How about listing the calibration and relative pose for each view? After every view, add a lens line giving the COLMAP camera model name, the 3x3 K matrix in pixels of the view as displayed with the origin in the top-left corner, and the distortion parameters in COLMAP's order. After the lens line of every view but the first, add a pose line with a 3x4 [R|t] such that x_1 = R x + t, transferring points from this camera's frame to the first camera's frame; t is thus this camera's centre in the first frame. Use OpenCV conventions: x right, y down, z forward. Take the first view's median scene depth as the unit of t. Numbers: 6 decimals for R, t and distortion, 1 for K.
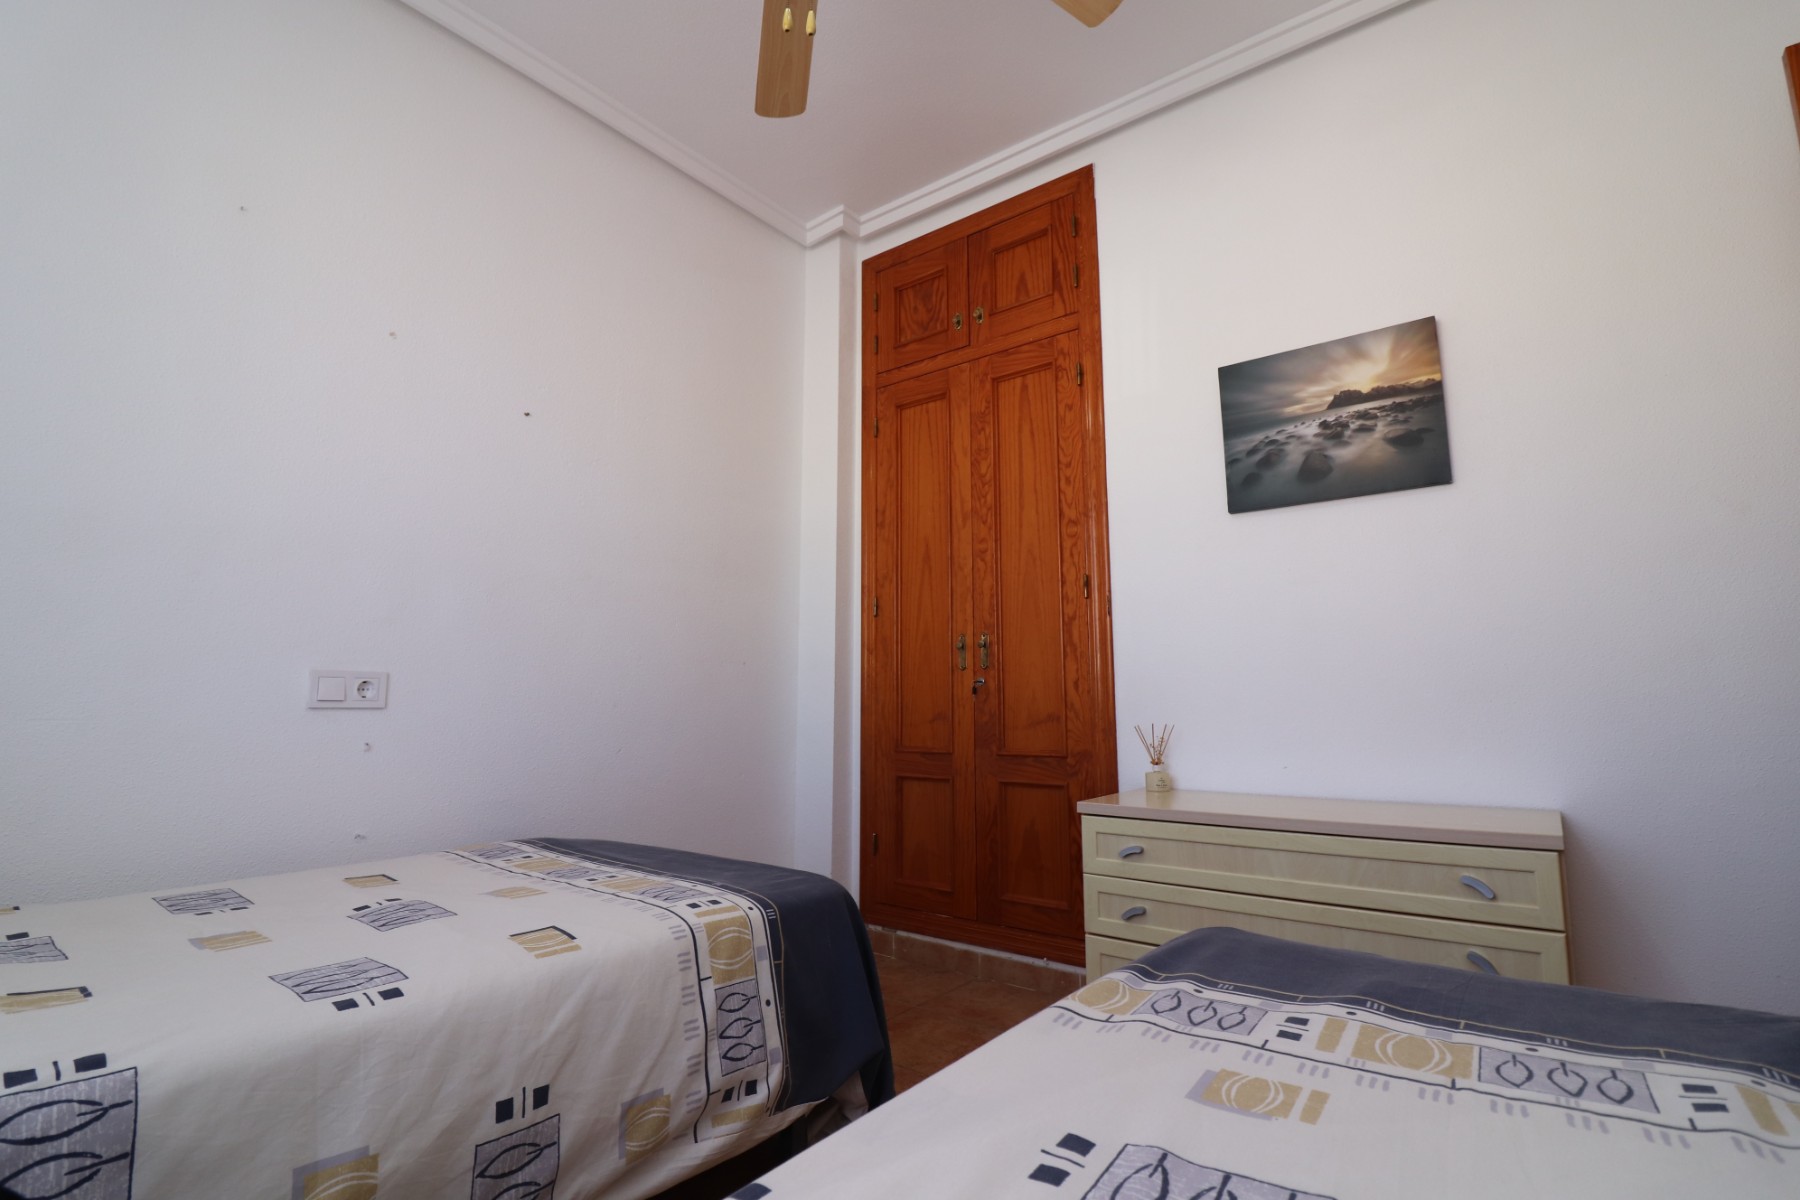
lens RADIAL K [[838.9, 0, 894.3], [0, 838.9, 601.2], [0, 0, 1]] dist [-0.004382, -0.010231]
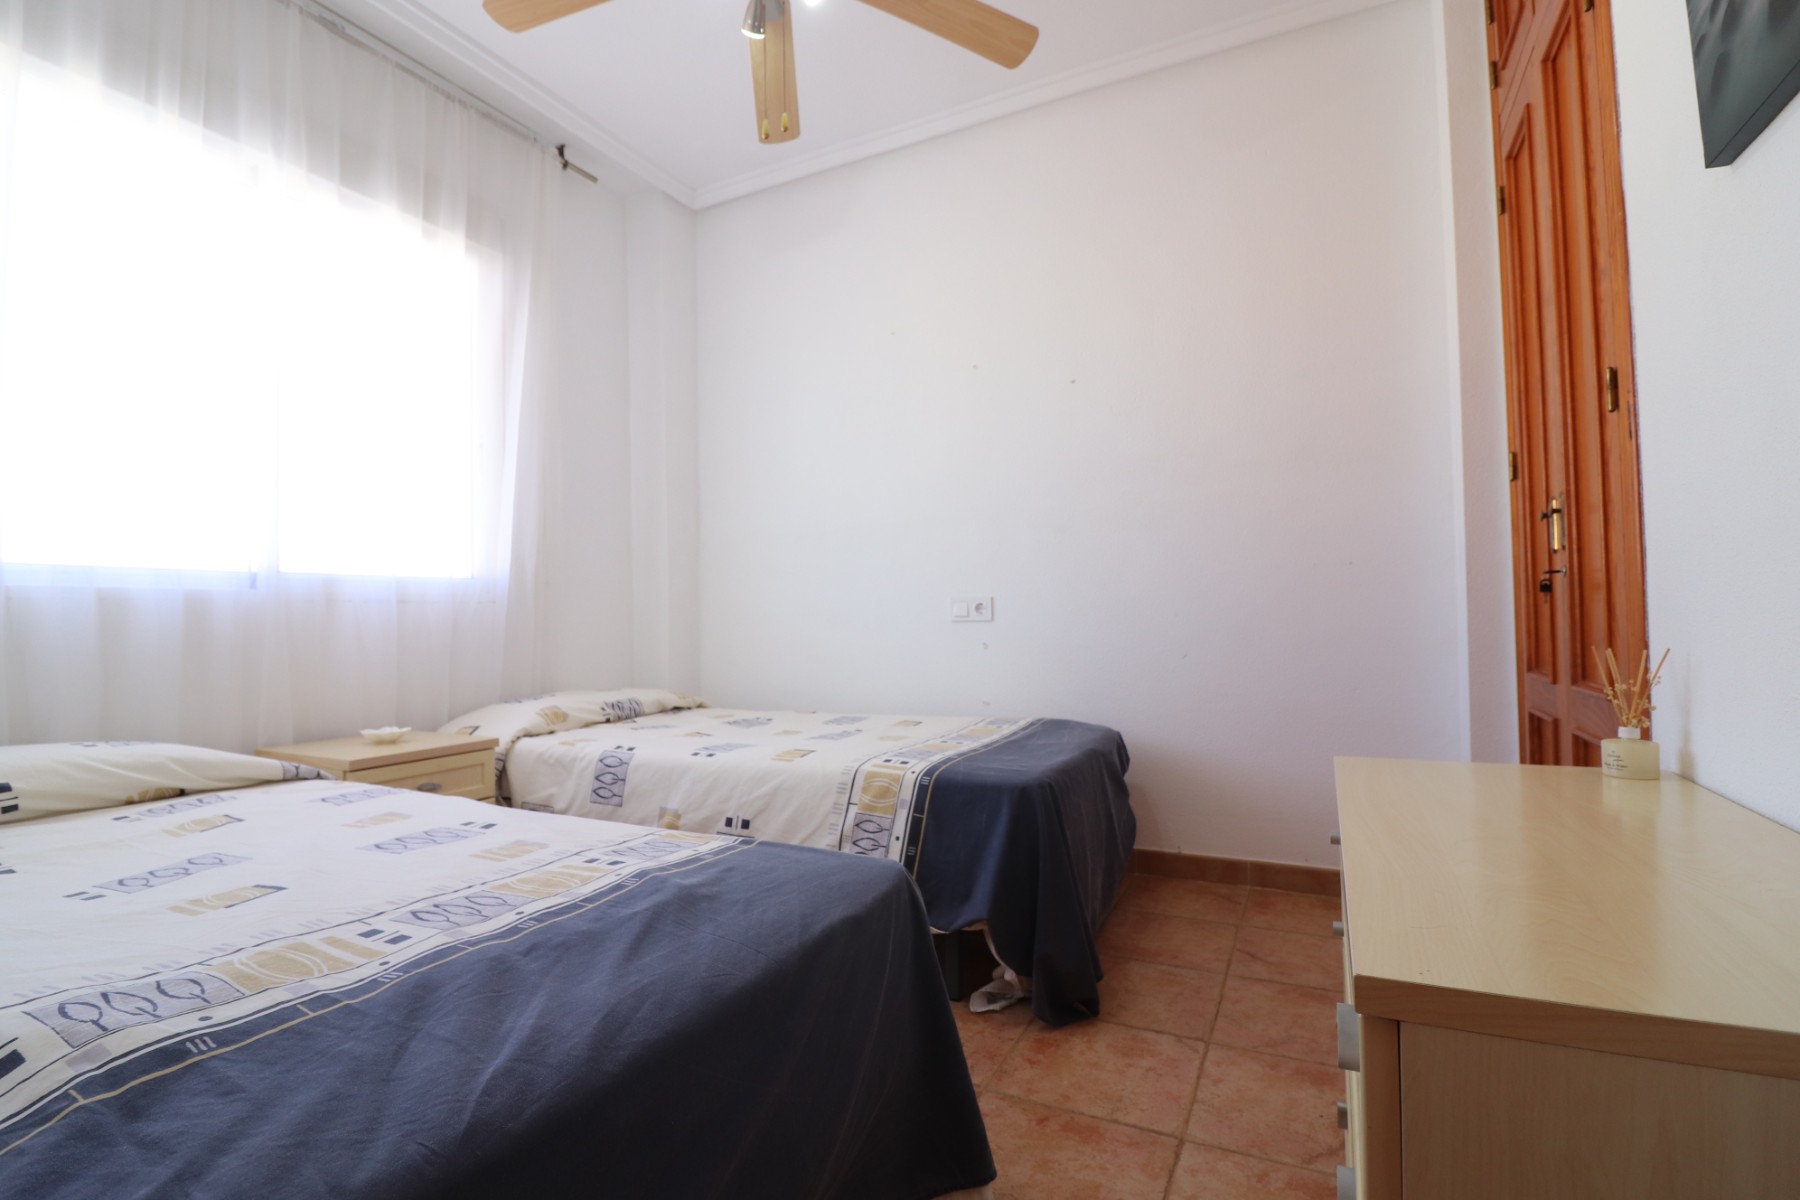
lens RADIAL K [[838.9, 0, 895.9], [0, 838.9, 594.6], [0, 0, 1]] dist [-0.004382, -0.010231]
pose [[0.211157, -0.027551, -0.977064, 1.522379], [0.135069, 0.990835, 0.001251, 0.103115], [0.968075, -0.132235, 0.212943, 0.958165]]
